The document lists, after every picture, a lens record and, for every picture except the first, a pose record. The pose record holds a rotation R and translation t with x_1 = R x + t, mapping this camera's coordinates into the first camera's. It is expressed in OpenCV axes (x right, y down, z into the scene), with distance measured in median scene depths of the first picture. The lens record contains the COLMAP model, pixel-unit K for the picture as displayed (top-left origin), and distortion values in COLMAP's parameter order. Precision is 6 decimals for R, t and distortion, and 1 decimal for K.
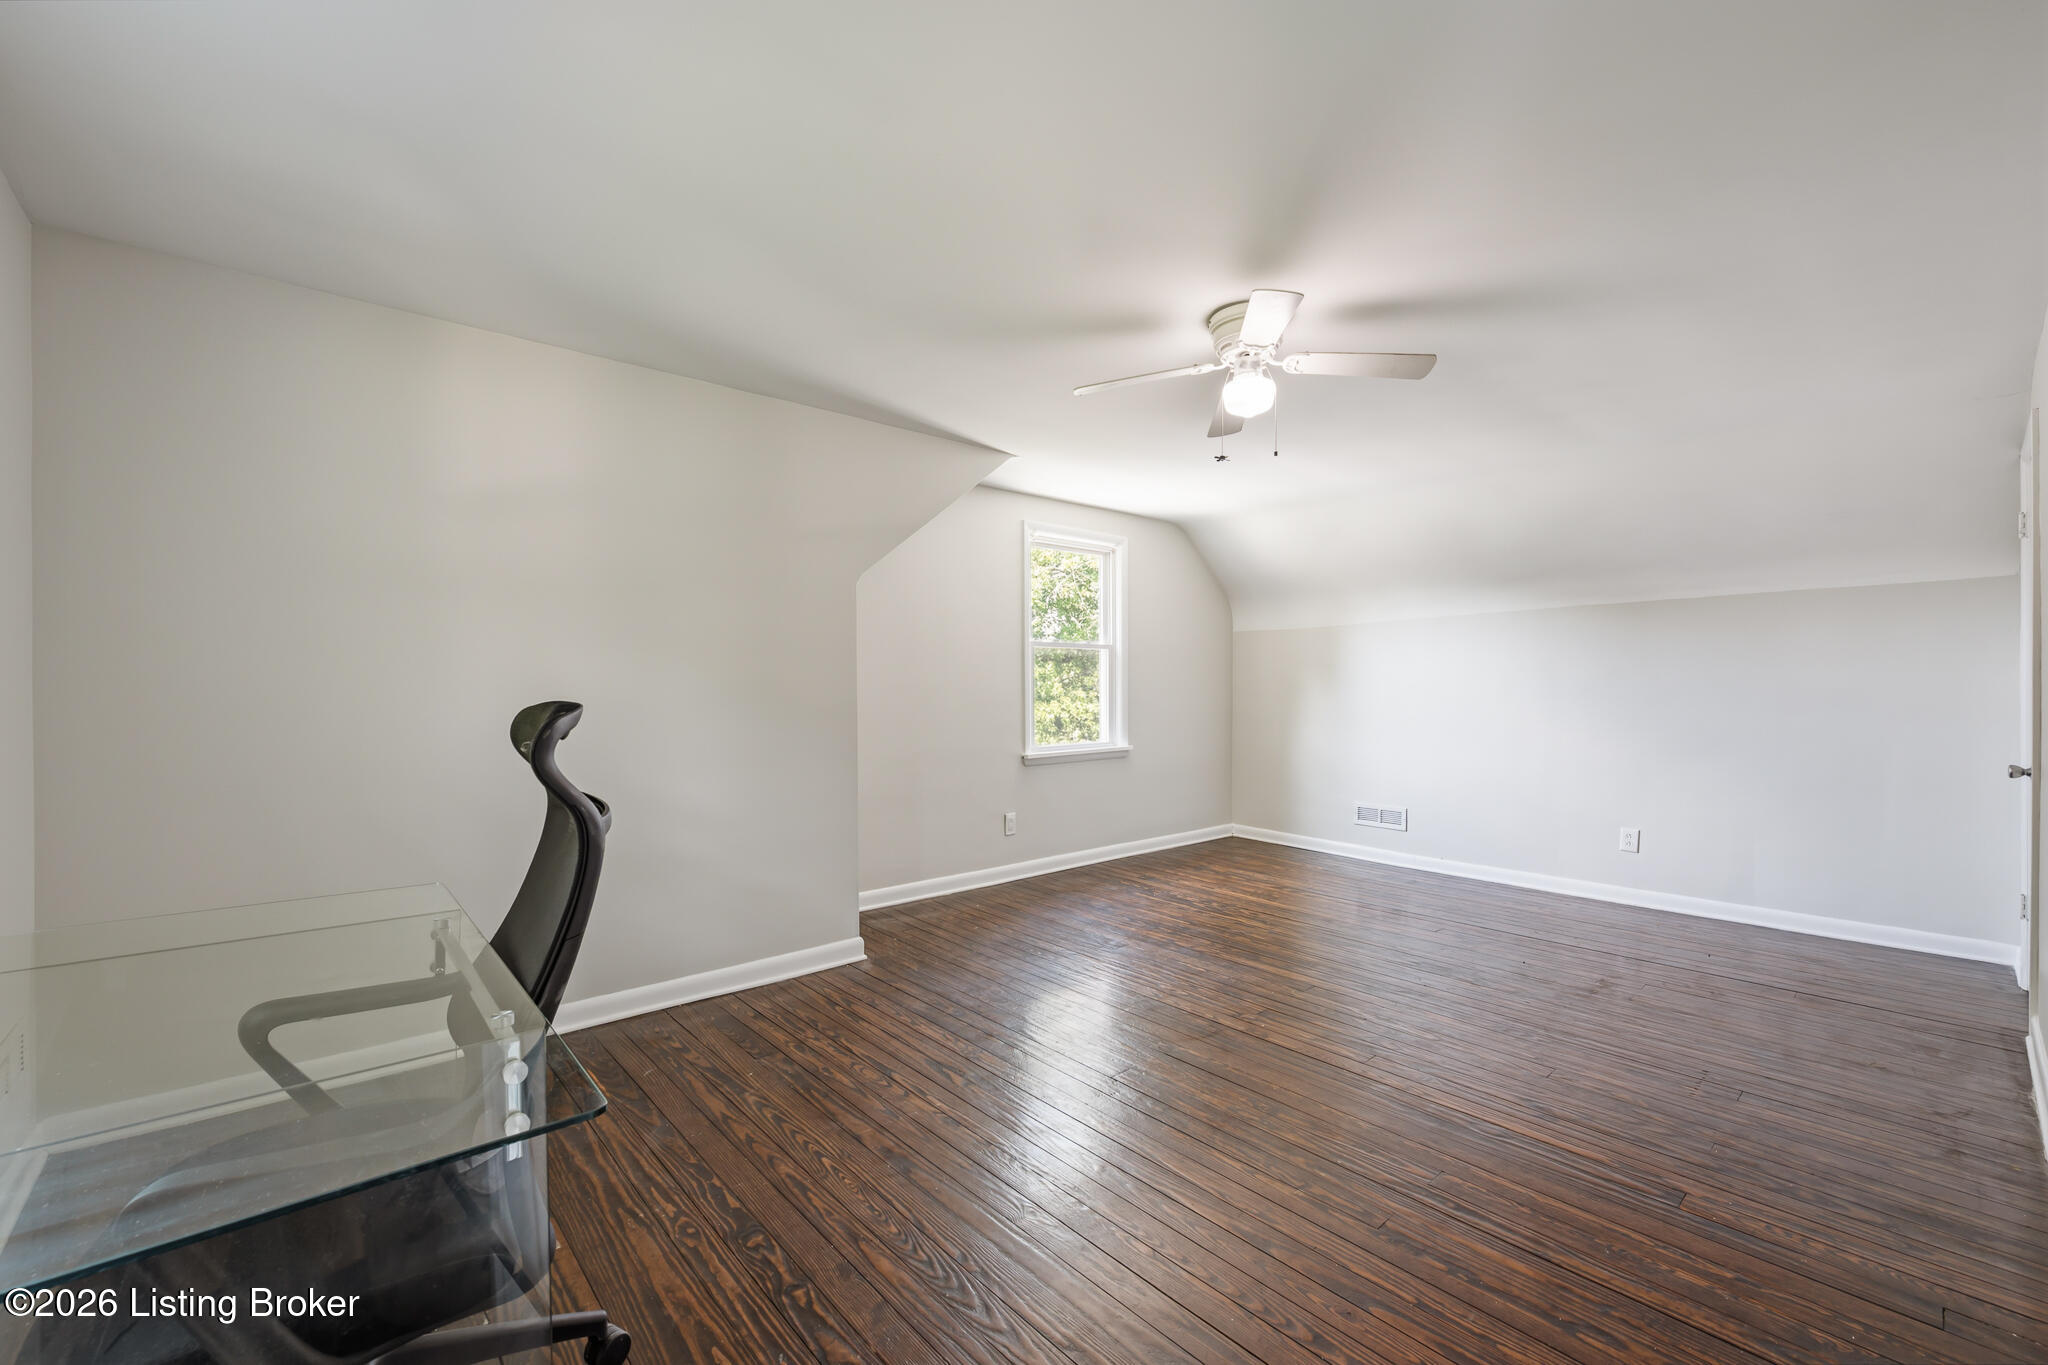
lens RADIAL K [[825.9, 0, 1024.0], [0, 825.9, 682.5], [0, 0, 1]] dist [0.000445, 0.000005]
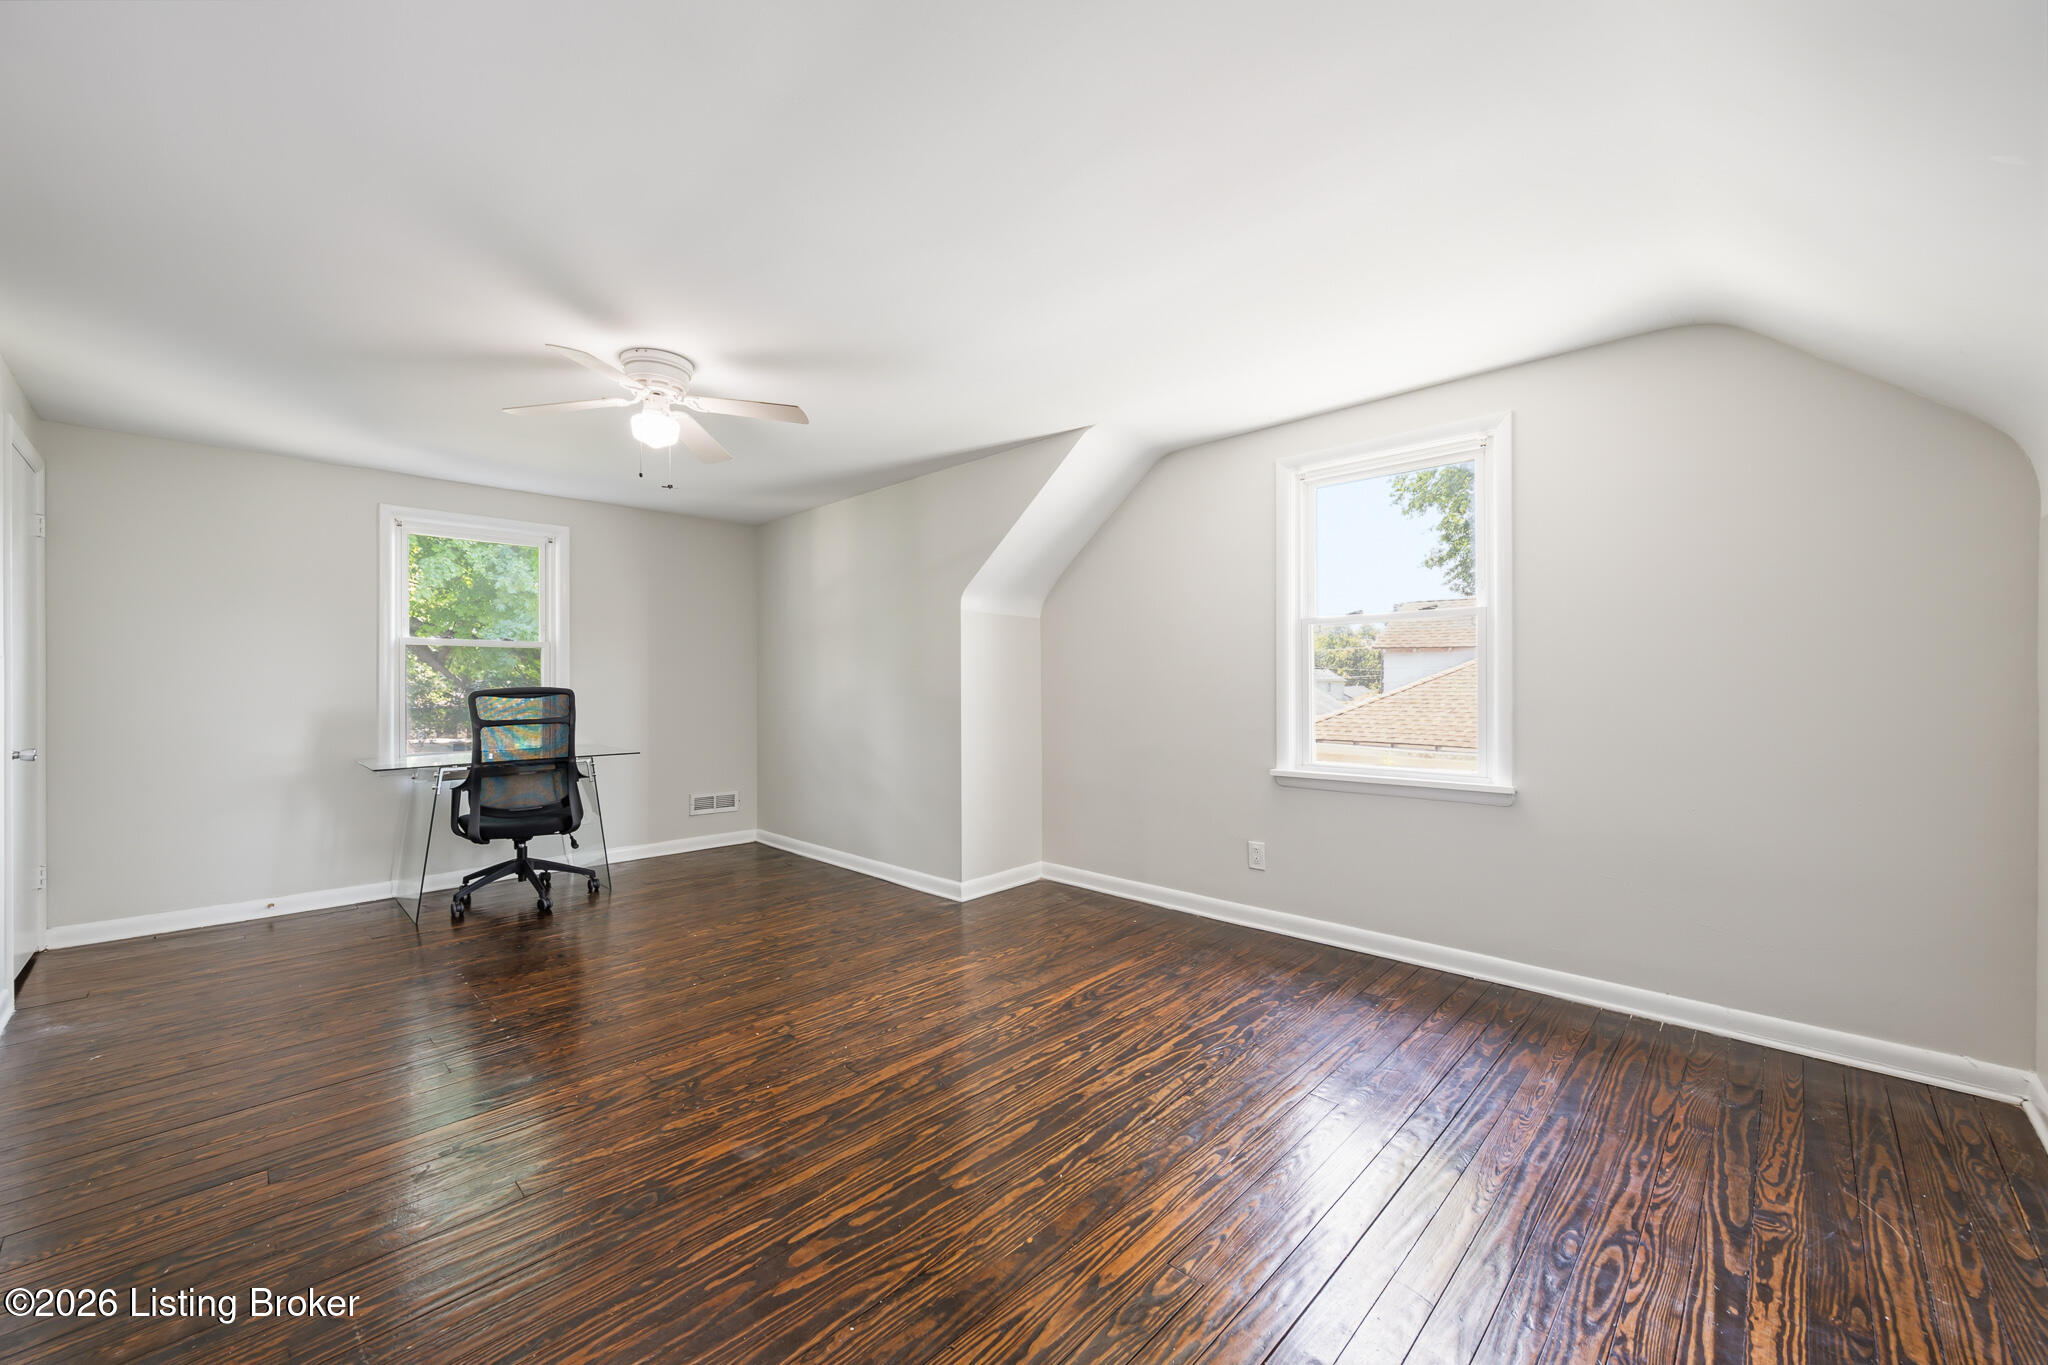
lens RADIAL K [[802.8, 0, 1024.0], [0, 802.8, 682.5], [0, 0, 1]] dist [-0.002065, -0.000088]
pose [[0.080569, -0.005056, -0.996736, 0.829562], [-0.005290, 0.999971, -0.005500, 0.017560], [0.996735, 0.005716, 0.080540, 0.839670]]
